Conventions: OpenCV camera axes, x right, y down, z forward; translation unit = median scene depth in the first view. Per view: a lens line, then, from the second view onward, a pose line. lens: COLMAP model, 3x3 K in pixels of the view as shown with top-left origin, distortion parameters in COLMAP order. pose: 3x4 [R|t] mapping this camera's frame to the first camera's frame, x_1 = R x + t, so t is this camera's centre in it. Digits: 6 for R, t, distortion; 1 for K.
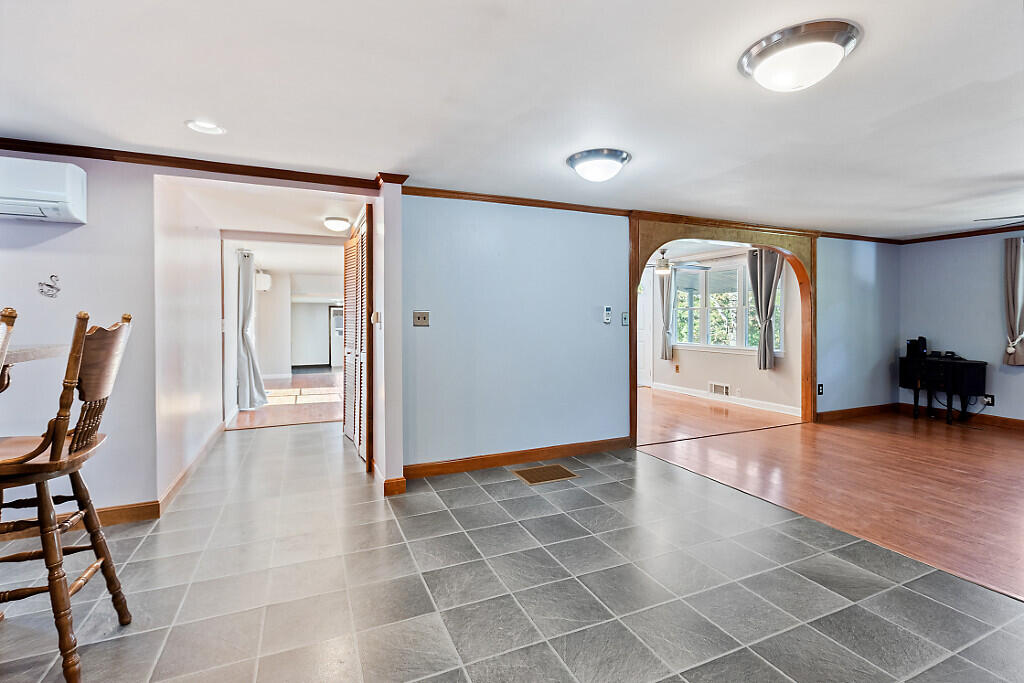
lens RADIAL K [[464.6, 0, 509.8], [0, 464.6, 332.3], [0, 0, 1]] dist [-0.000083, -0.000199]
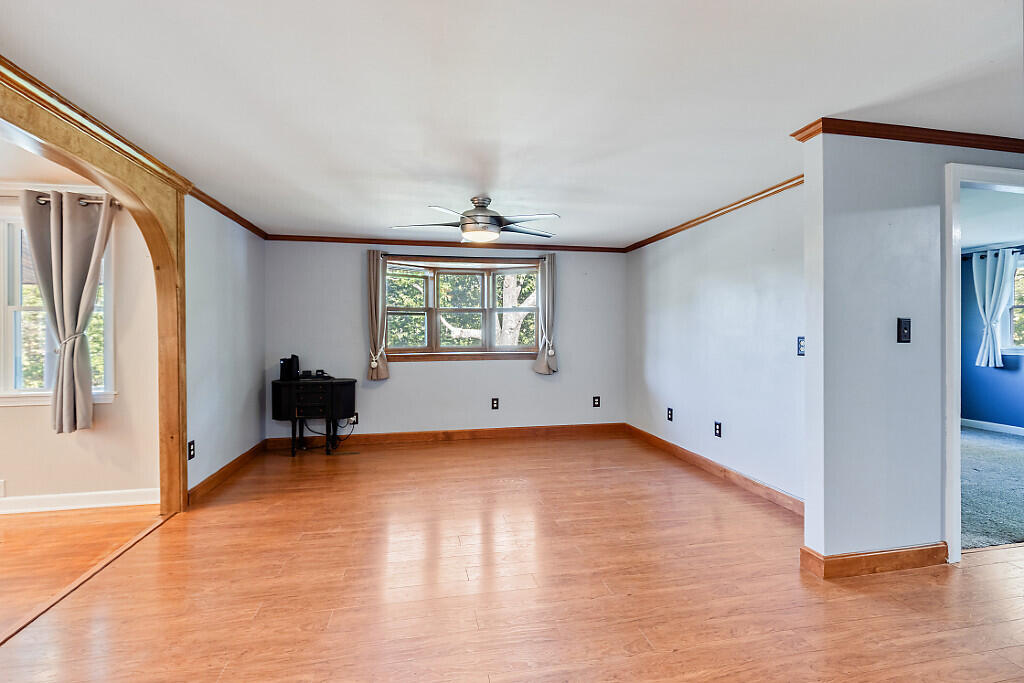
lens RADIAL K [[464.6, 0, 509.8], [0, 464.6, 332.3], [0, 0, 1]] dist [-0.000083, -0.000199]
pose [[0.216340, 0.005081, 0.976305, 0.171847], [0.033265, 0.999367, -0.012572, -0.006909], [-0.975751, 0.035197, 0.216034, 0.462334]]
